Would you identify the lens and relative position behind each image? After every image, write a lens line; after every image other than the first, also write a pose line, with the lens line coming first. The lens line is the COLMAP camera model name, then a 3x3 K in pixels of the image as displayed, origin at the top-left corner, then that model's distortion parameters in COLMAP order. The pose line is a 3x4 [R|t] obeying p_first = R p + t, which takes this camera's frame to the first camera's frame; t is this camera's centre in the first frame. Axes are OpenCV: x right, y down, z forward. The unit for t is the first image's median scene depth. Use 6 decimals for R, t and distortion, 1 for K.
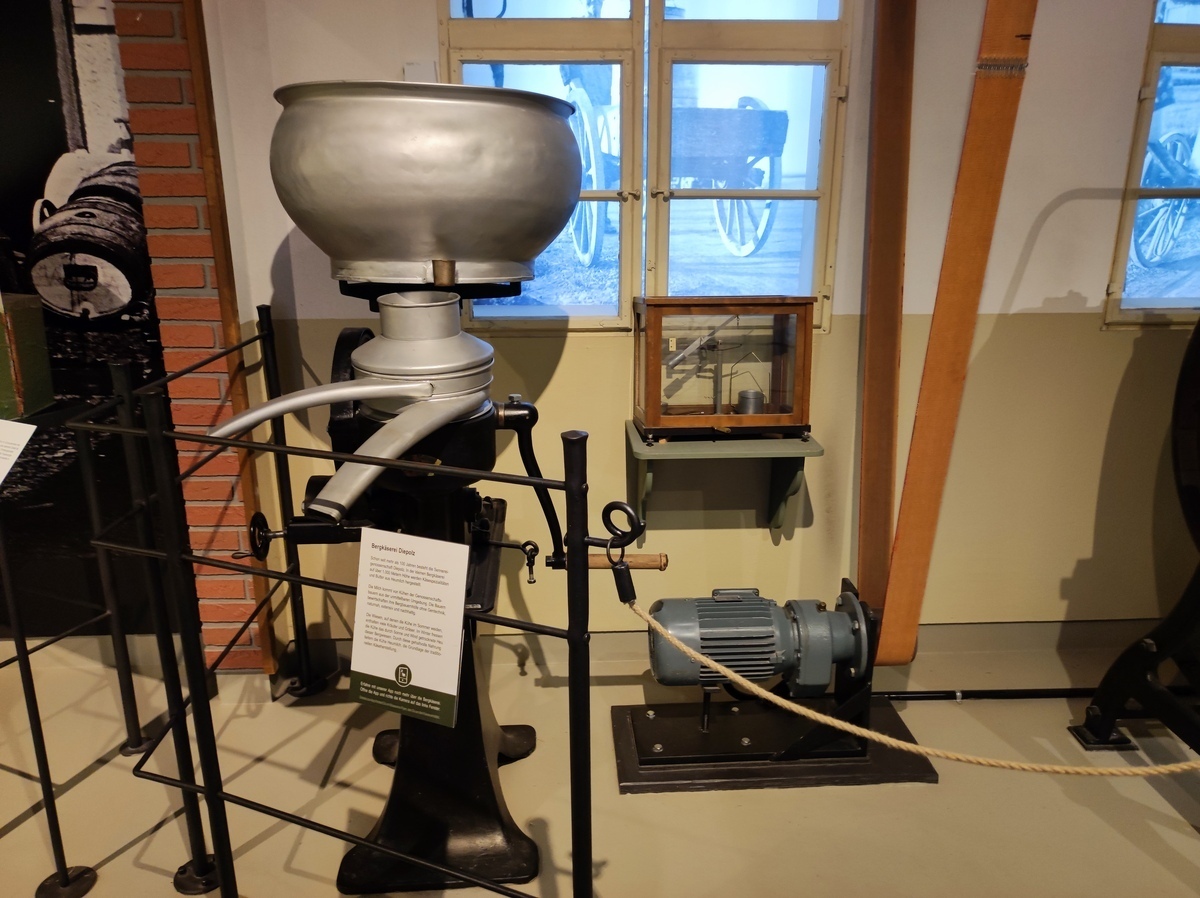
lens RADIAL K [[876.1, 0, 601.4], [0, 876.1, 451.2], [0, 0, 1]] dist [0.033362, -0.023039]
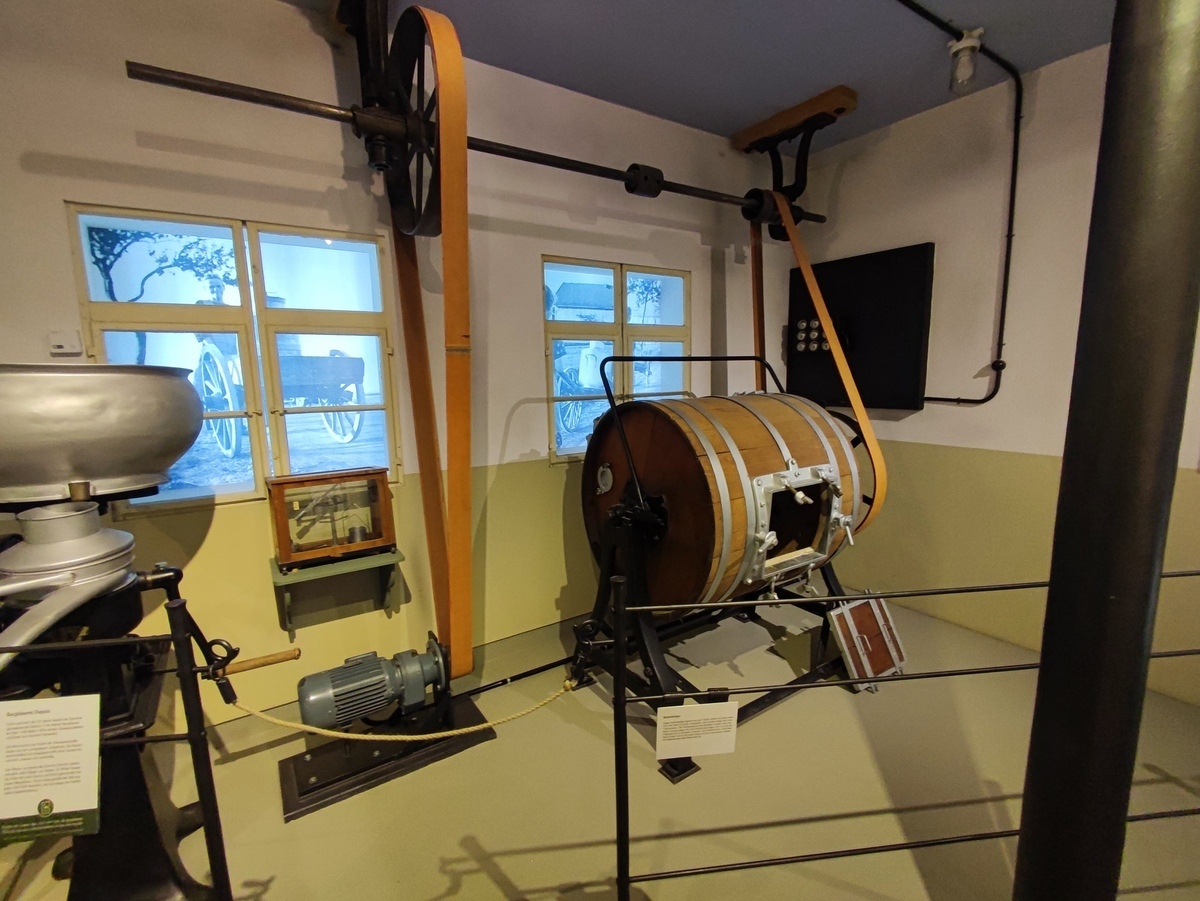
lens RADIAL K [[545.1, 0, 605.6], [0, 545.1, 457.8], [0, 0, 1]] dist [-0.011114, 0.001086]
pose [[0.857138, -0.092343, 0.506742, 0.071604], [0.162110, 0.982167, -0.095226, -0.025643], [-0.488912, 0.163770, 0.856823, -0.100520]]
